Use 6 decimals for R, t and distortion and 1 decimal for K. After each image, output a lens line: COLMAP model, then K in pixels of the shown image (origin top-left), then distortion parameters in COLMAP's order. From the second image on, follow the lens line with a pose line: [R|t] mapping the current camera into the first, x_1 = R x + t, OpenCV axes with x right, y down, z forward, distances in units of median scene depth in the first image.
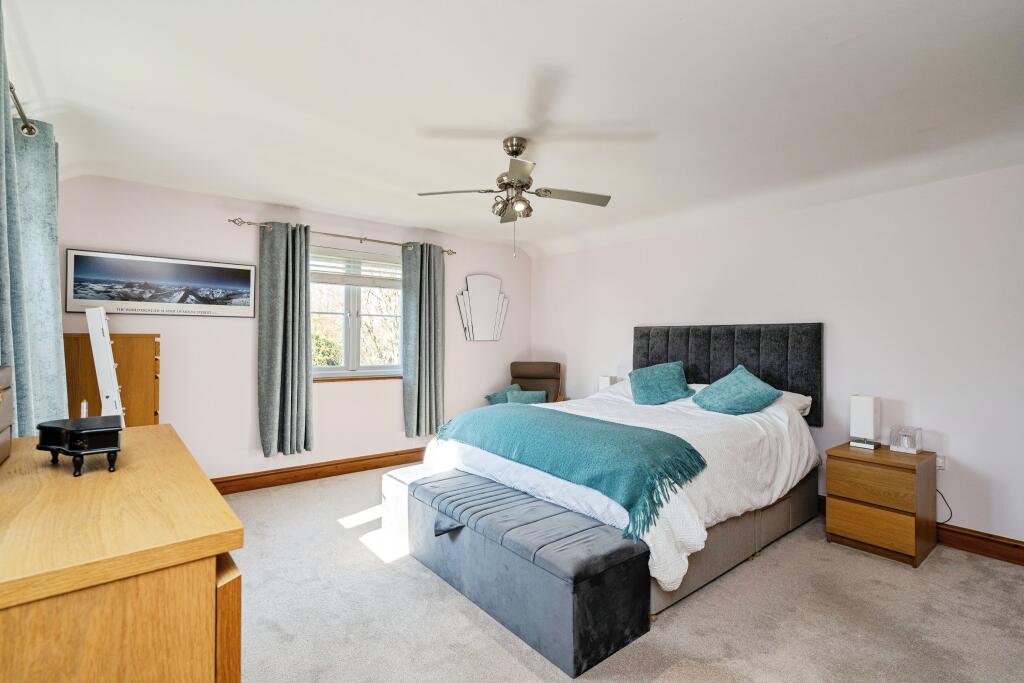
lens RADIAL K [[463.6, 0, 507.7], [0, 463.6, 339.5], [0, 0, 1]] dist [-0.003631, 0.000384]
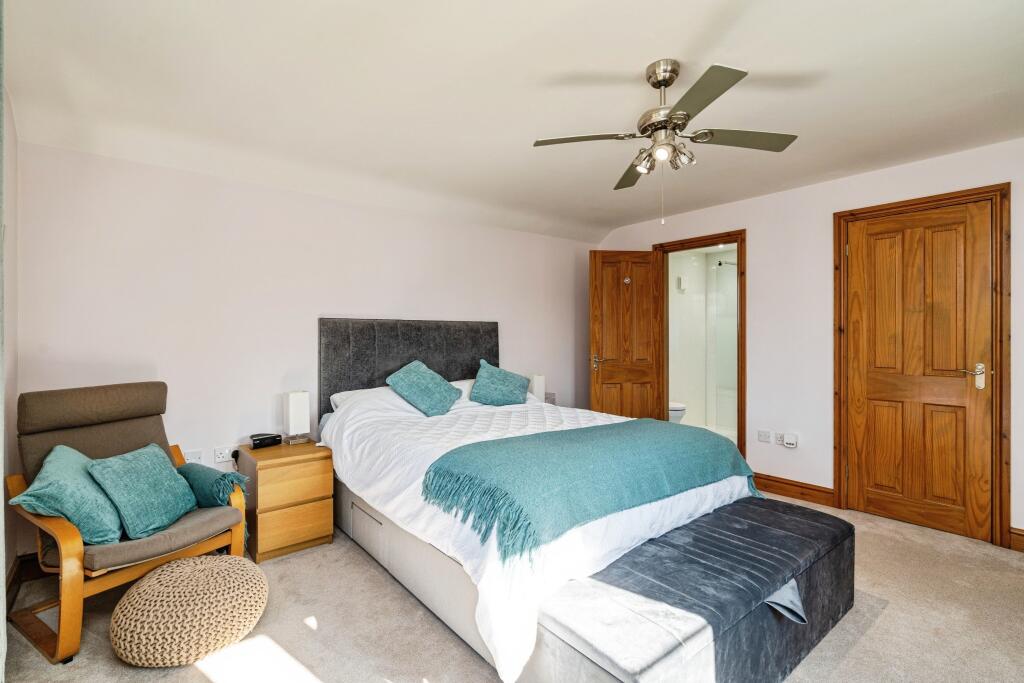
lens RADIAL K [[463.6, 0, 507.7], [0, 463.6, 339.5], [0, 0, 1]] dist [-0.003631, 0.000384]
pose [[0.028865, -0.015404, 0.999465, -0.505381], [-0.003355, 0.999874, 0.015507, -0.007319], [-0.999578, -0.003800, 0.028810, 0.827492]]
